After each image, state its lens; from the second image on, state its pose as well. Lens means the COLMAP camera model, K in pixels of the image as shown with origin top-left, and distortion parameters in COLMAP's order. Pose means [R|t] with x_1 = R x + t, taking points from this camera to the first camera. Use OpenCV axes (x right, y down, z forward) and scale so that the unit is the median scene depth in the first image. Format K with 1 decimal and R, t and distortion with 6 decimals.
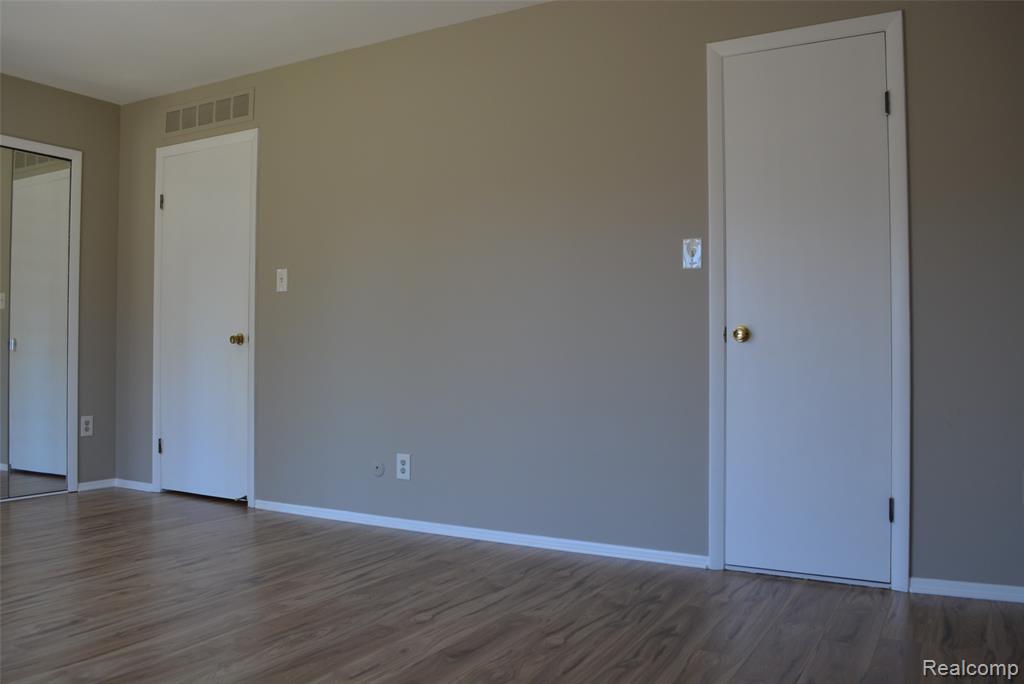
lens RADIAL K [[822.2, 0, 512.8], [0, 822.2, 341.3], [0, 0, 1]] dist [-0.085114, 0.015232]
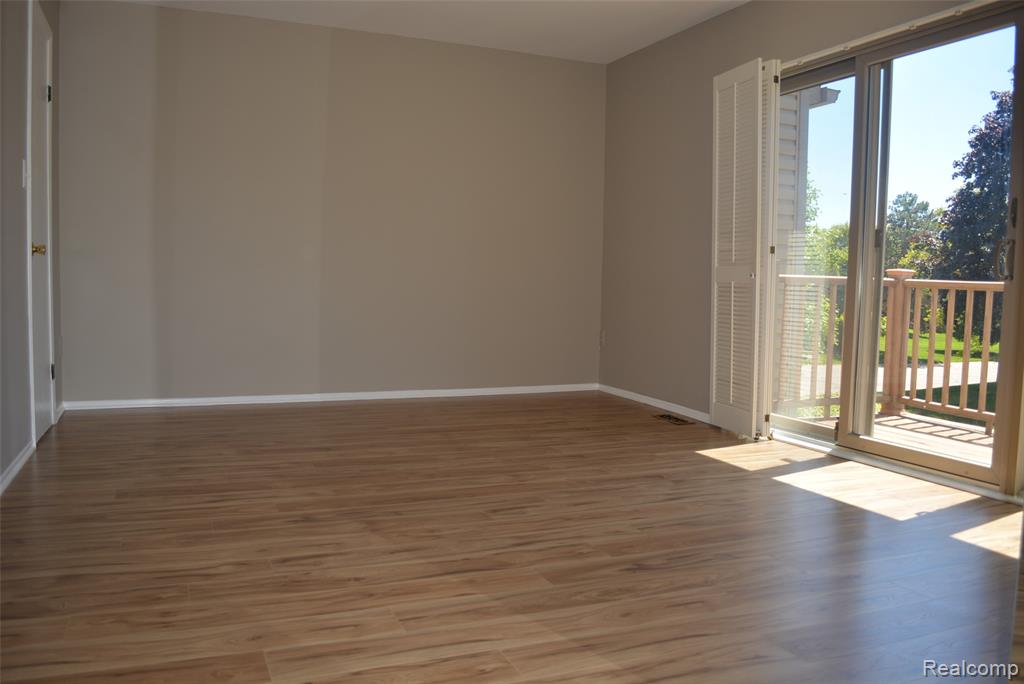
lens RADIAL K [[822.2, 0, 514.0], [0, 822.2, 339.5], [0, 0, 1]] dist [-0.085114, 0.015232]
pose [[-0.794314, -0.064406, 0.604084, -0.965945], [-0.037424, 0.997663, 0.057160, 0.032285], [-0.606354, 0.022796, -0.794868, 1.459361]]
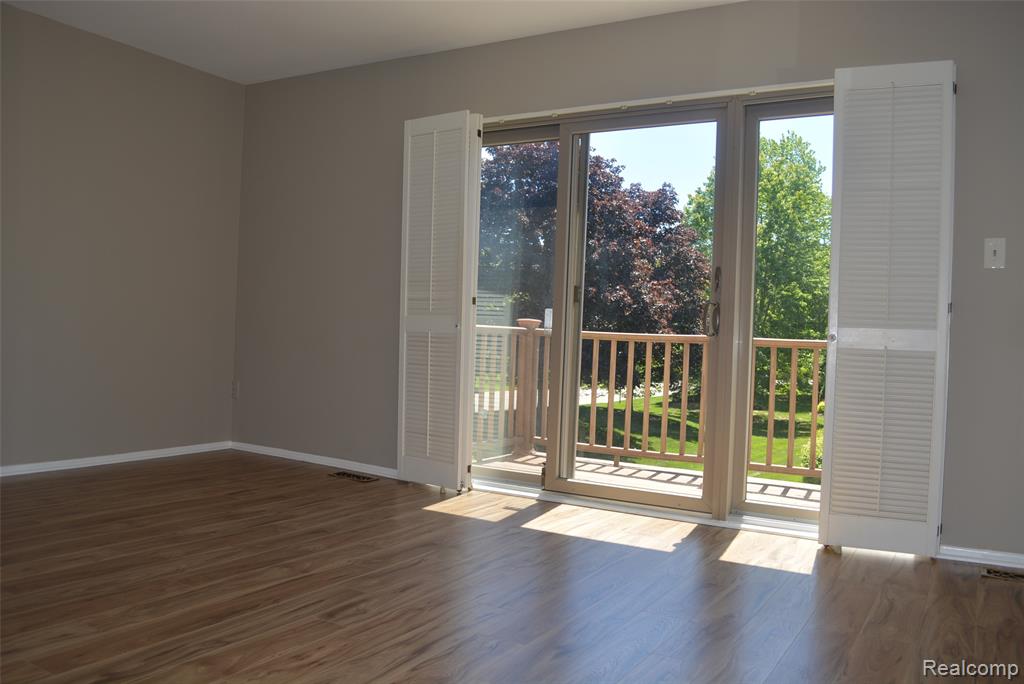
lens RADIAL K [[822.2, 0, 515.5], [0, 822.2, 342.7], [0, 0, 1]] dist [-0.085114, 0.015232]
pose [[-0.998925, -0.042898, 0.017540, -0.589306], [-0.043140, 0.998976, -0.013639, 0.030693], [-0.016937, -0.014381, -0.999753, 1.489840]]
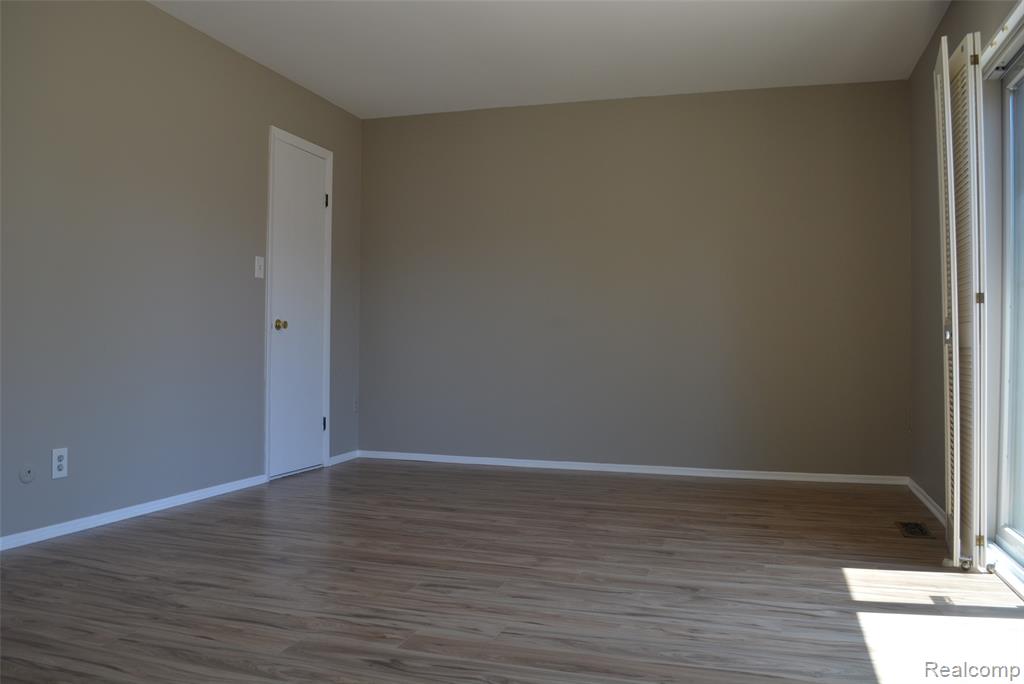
lens RADIAL K [[822.2, 0, 496.1], [0, 822.2, 339.9], [0, 0, 1]] dist [-0.085114, 0.015232]
pose [[-0.195711, 0.002634, 0.980658, -1.270334], [-0.031441, 0.999465, -0.008959, 0.020325], [-0.980157, -0.032586, -0.195524, 0.872935]]
